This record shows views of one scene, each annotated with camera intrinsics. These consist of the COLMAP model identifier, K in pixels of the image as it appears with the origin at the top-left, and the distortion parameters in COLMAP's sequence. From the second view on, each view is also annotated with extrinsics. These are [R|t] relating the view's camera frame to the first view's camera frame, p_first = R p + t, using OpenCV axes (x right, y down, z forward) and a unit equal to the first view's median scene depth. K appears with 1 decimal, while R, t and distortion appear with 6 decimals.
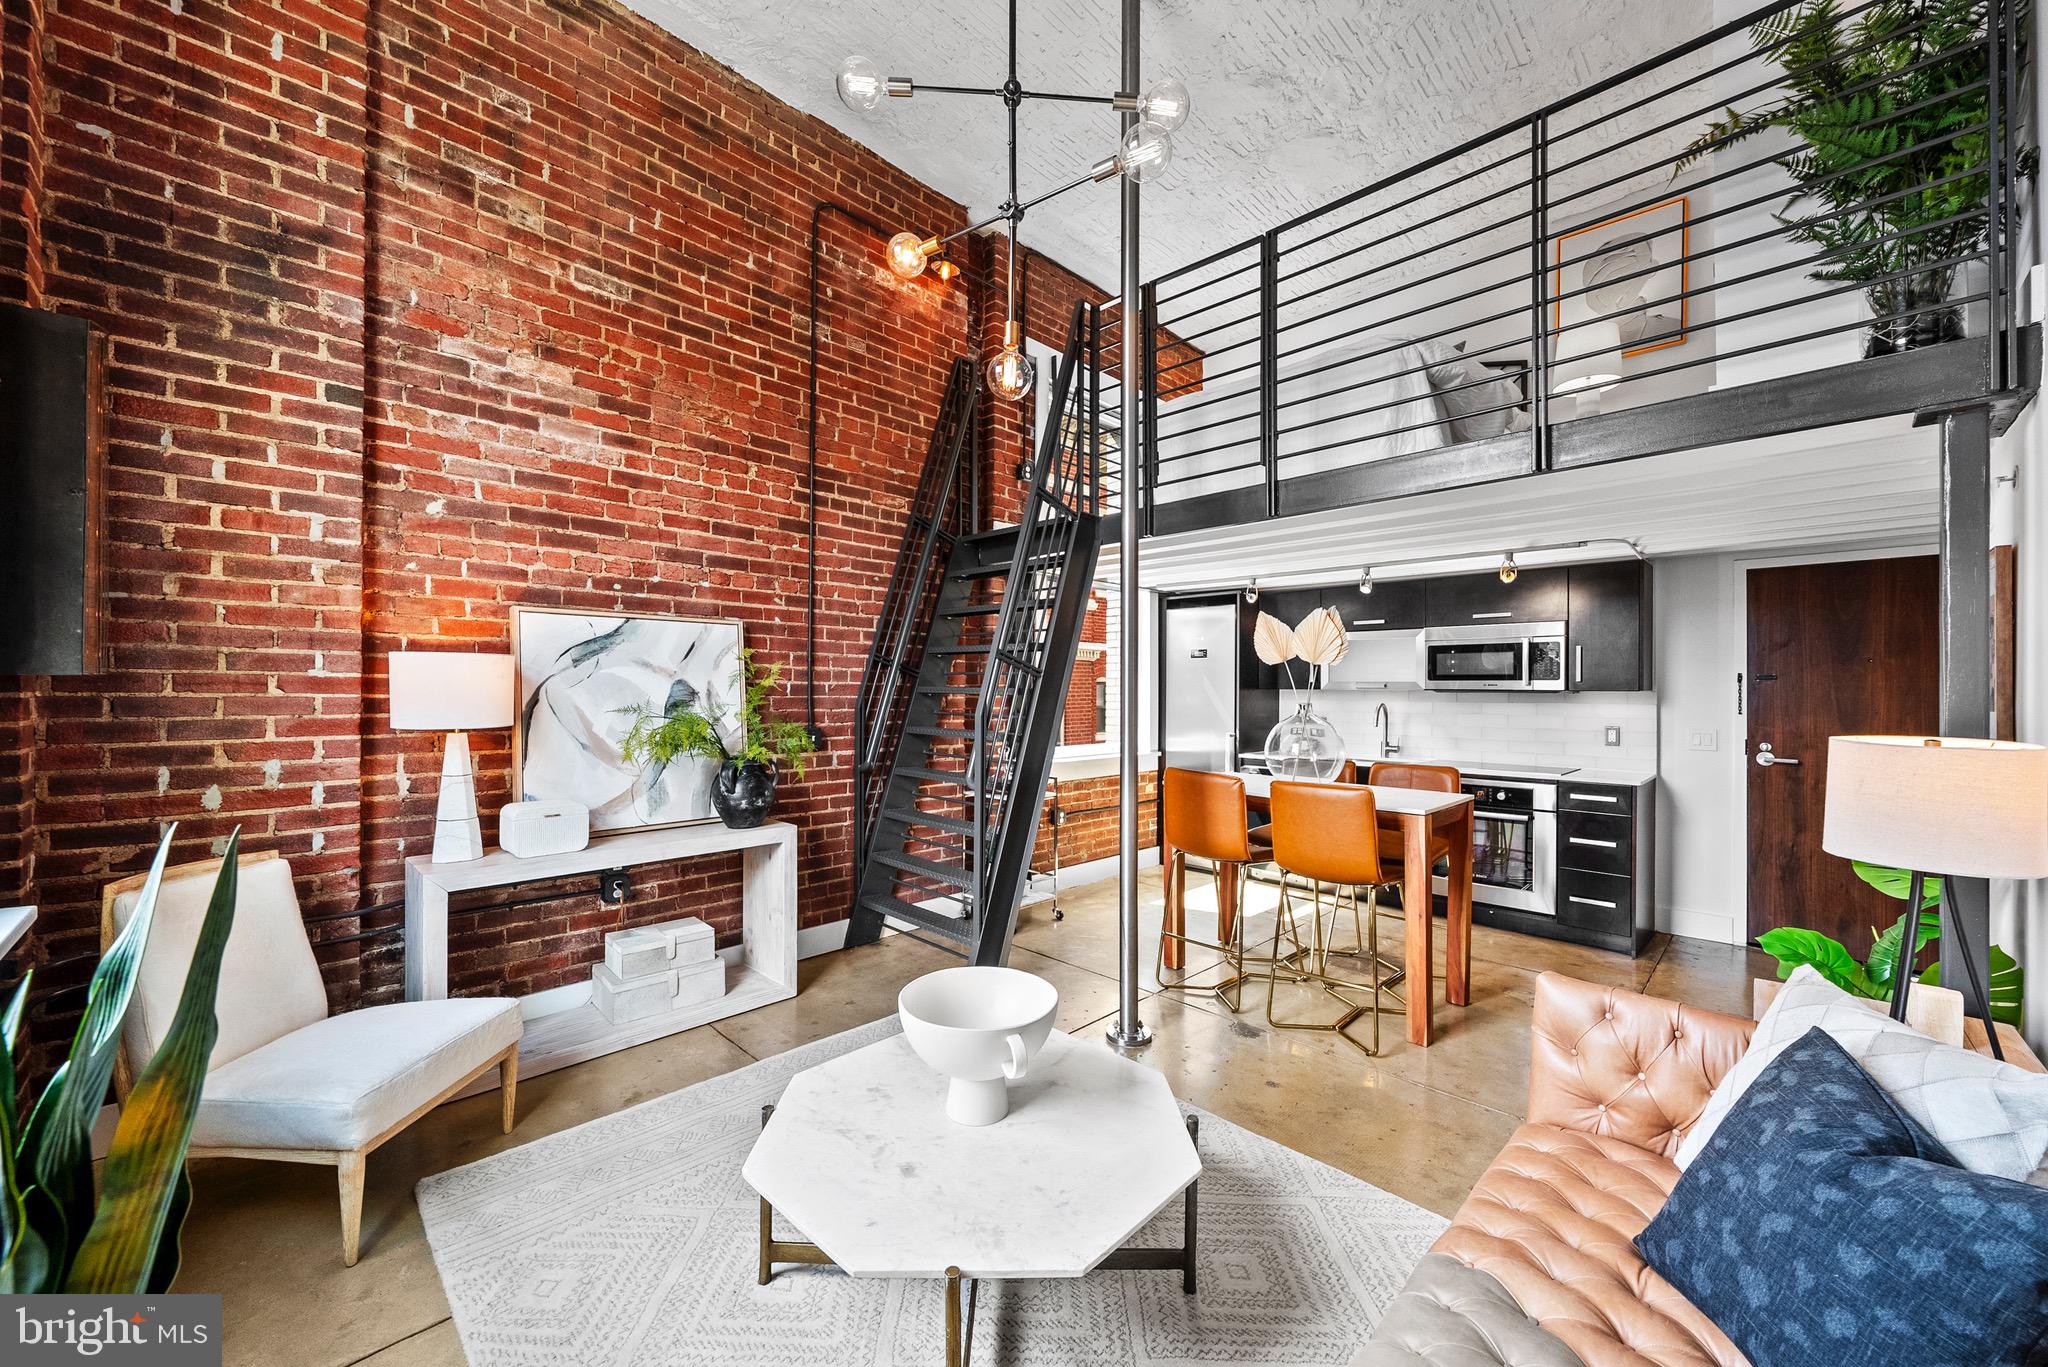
lens RADIAL K [[773.4, 0, 1020.4], [0, 773.4, 689.0], [0, 0, 1]] dist [-0.001170, -0.000186]
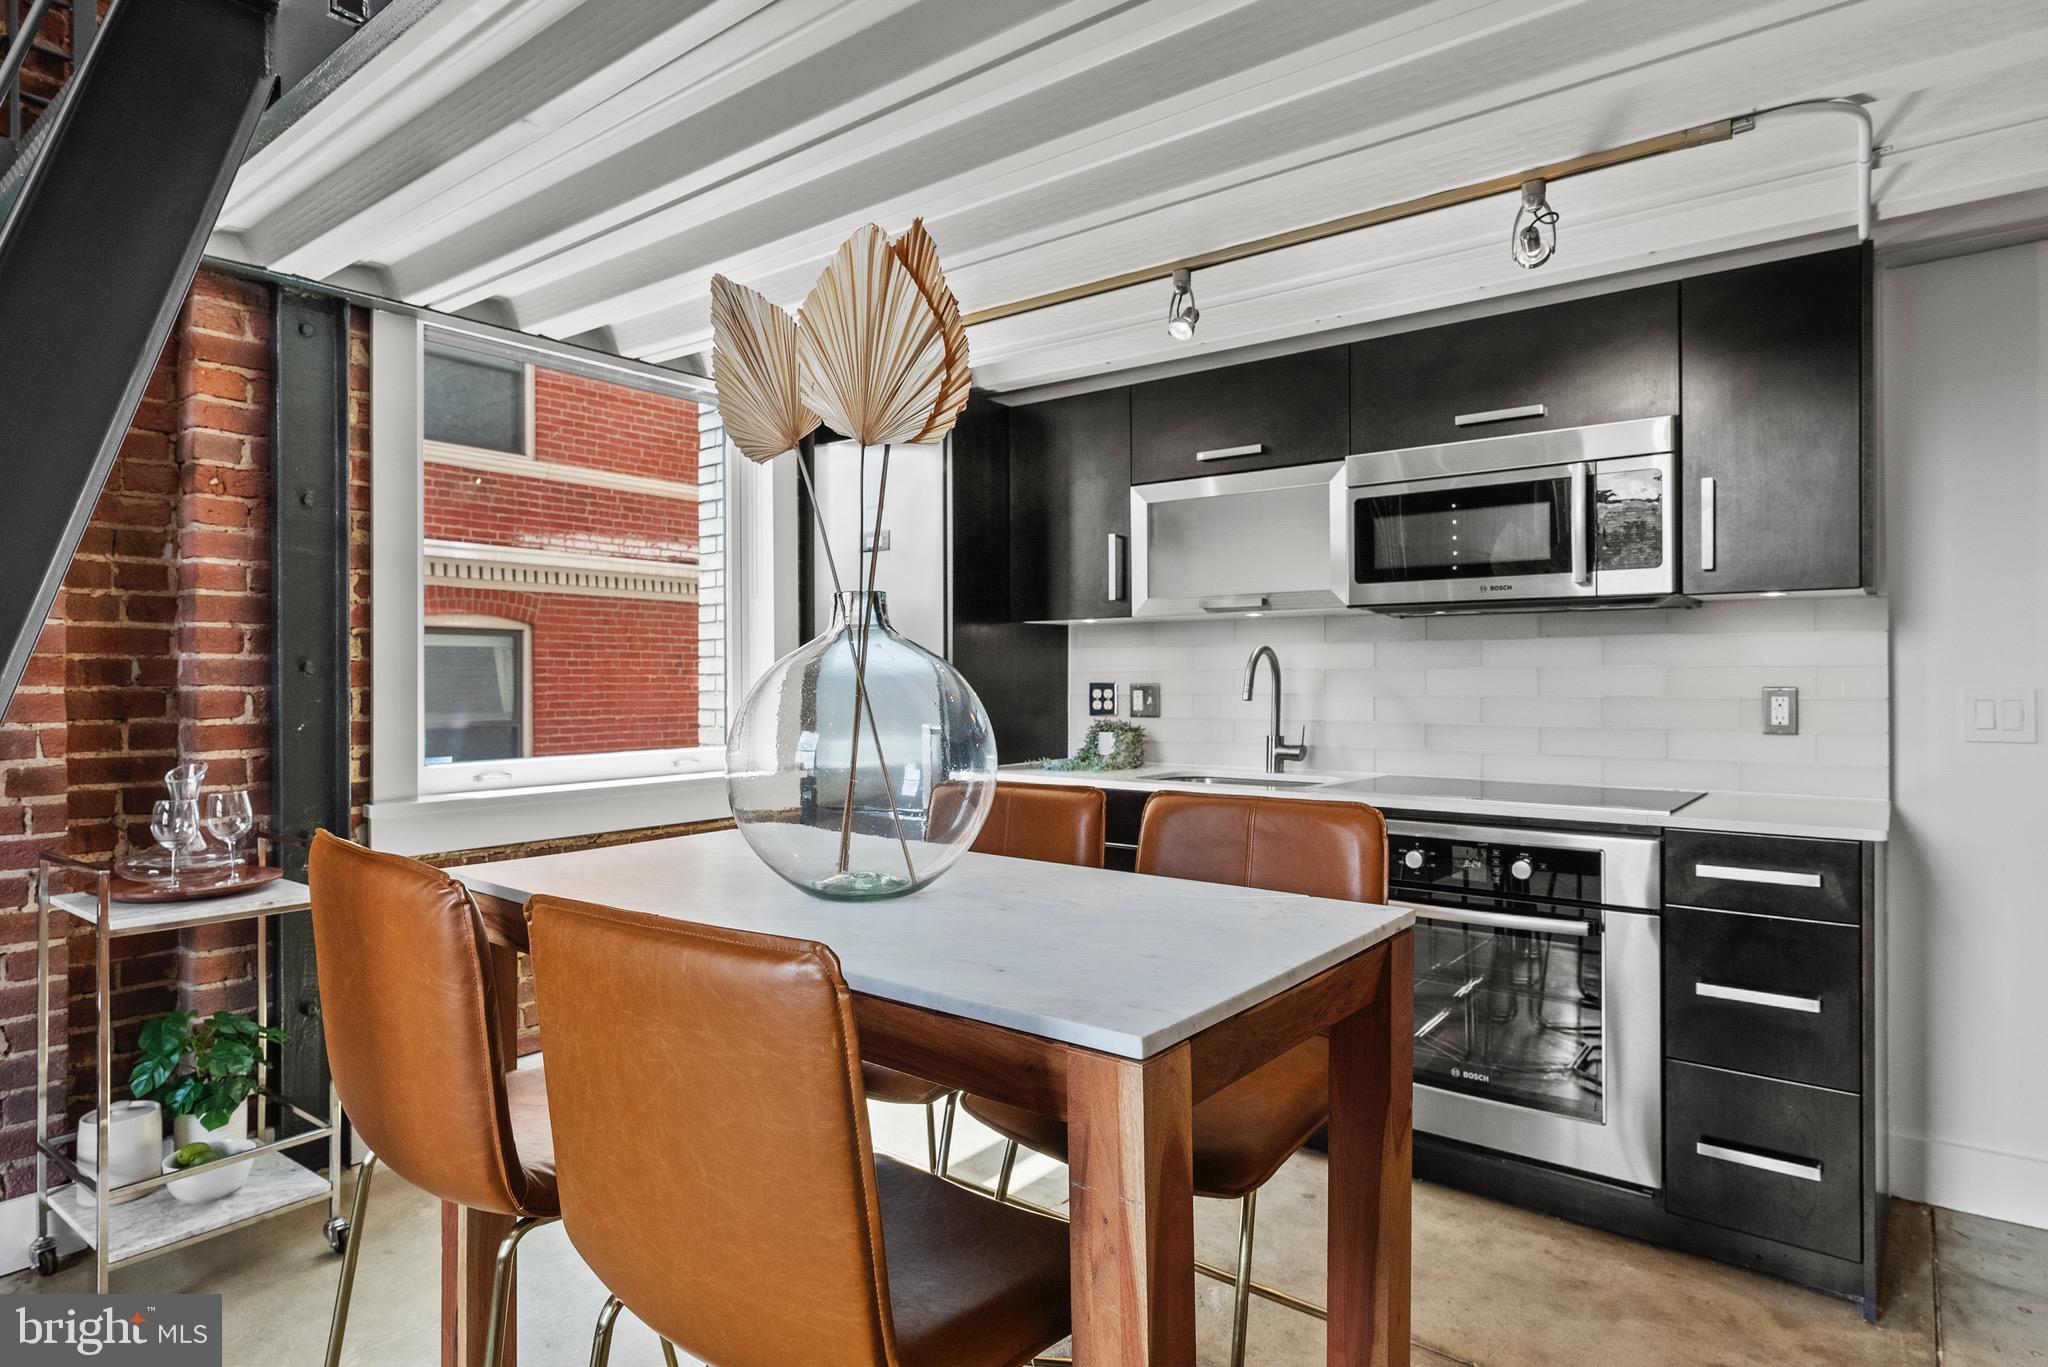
lens RADIAL K [[1130.3, 0, 1018.9], [0, 1130.3, 675.4], [0, 0, 1]] dist [-0.001202, -0.000331]
pose [[0.992089, -0.006680, 0.125357, 0.393089], [0.006777, 0.999977, -0.000346, 0.052627], [-0.125352, 0.001192, 0.992112, 0.612932]]
